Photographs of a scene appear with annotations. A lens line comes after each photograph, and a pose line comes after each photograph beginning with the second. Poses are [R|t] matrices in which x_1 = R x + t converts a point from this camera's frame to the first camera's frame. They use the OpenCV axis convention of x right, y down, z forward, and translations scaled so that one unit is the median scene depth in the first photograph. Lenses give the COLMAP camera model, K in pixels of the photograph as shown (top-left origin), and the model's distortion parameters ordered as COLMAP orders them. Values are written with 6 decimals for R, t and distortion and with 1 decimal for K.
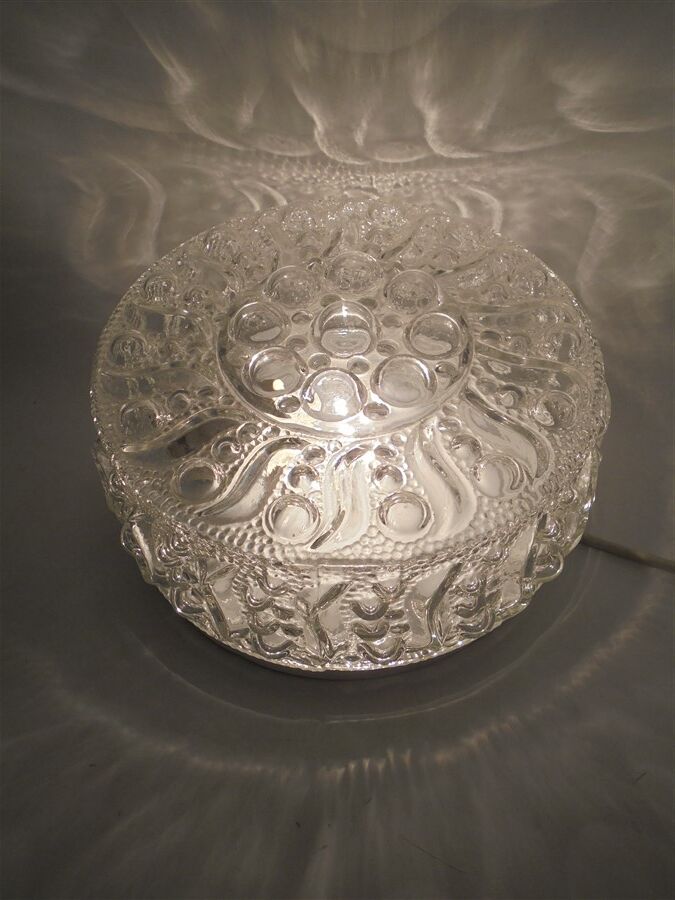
lens RADIAL K [[994.8, 0, 337.7], [0, 994.8, 450.2], [0, 0, 1]] dist [-0.017094, 0.000000]
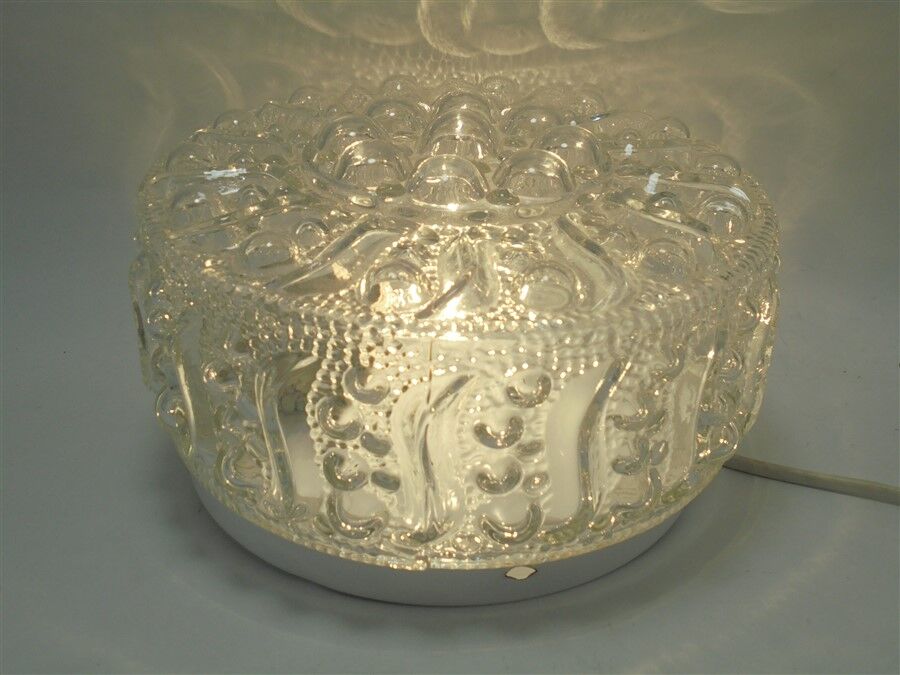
lens RADIAL K [[994.8, 0, 450.1], [0, 994.8, 337.4], [0, 0, 1]] dist [-0.017094, 0.000000]
pose [[0.998265, 0.027317, 0.052155, -0.031835], [-0.008826, 0.945269, -0.326173, 0.249592], [-0.058210, 0.325147, 0.943870, 0.230238]]
